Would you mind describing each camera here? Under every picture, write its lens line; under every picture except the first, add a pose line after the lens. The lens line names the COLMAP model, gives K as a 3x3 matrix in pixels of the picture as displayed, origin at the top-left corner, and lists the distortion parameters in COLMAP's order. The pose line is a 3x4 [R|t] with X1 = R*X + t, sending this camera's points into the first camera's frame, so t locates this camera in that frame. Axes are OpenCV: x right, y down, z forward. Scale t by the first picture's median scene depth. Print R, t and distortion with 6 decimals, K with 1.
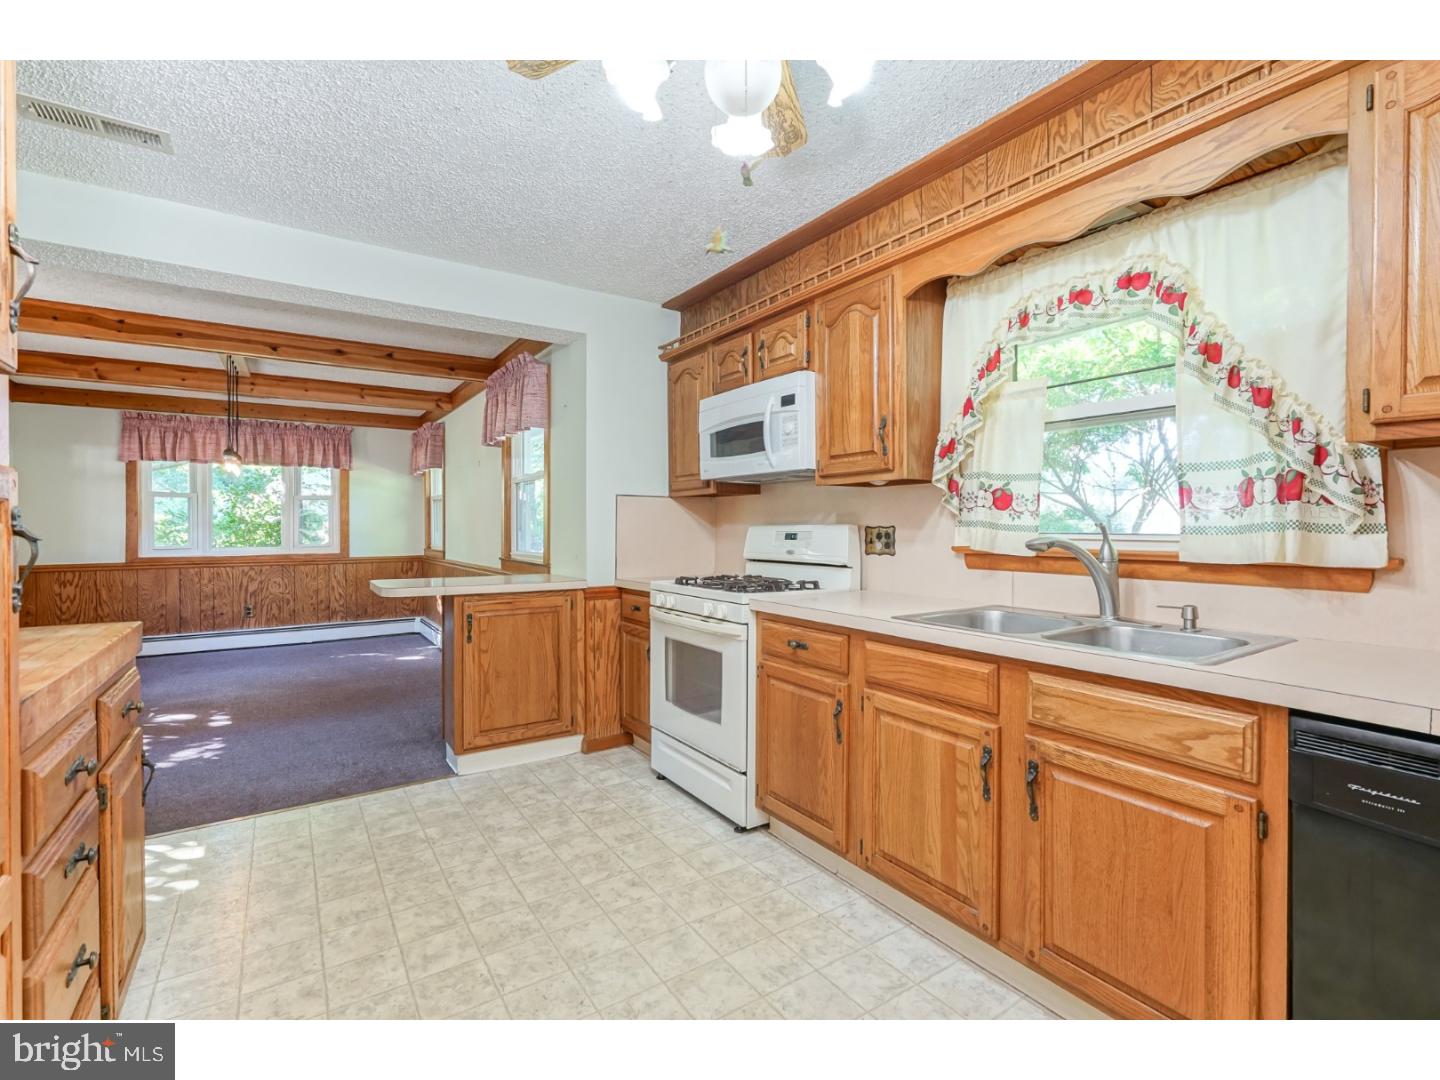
lens RADIAL K [[691.5, 0, 766.0], [0, 691.5, 534.0], [0, 0, 1]] dist [-0.004821, 0.002775]
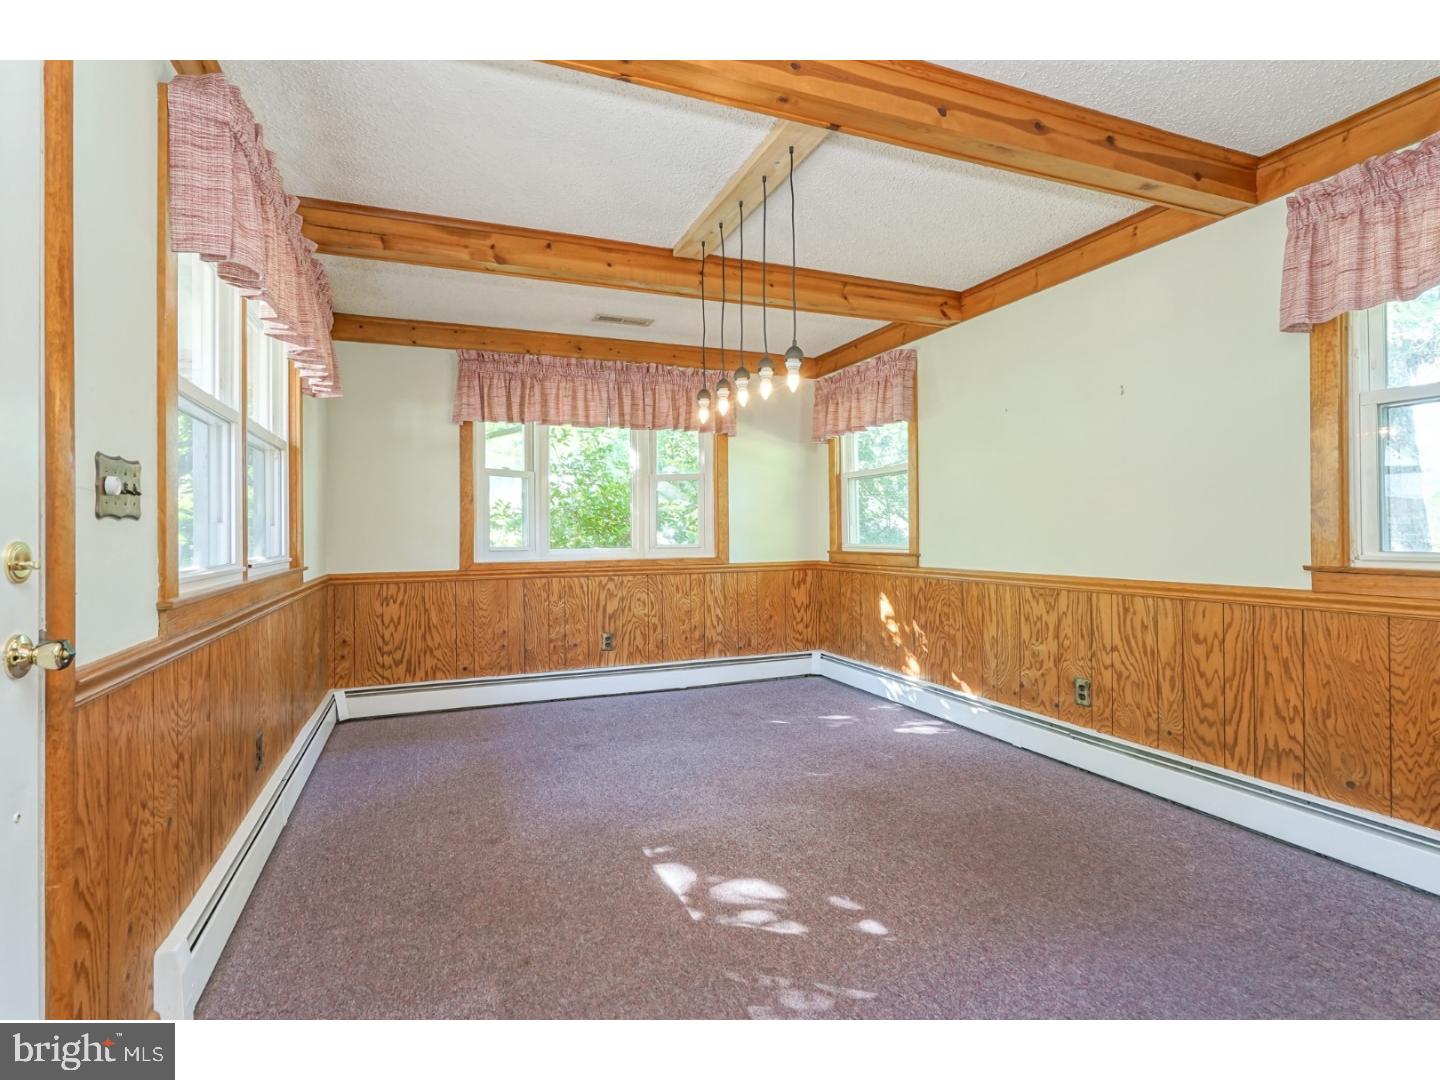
lens RADIAL K [[691.5, 0, 751.3], [0, 691.5, 533.4], [0, 0, 1]] dist [-0.004821, 0.002775]
pose [[0.985432, -0.003313, -0.170037, -0.518180], [0.002054, 0.999969, -0.007580, 0.010357], [0.170057, 0.007120, 0.985409, 0.363952]]
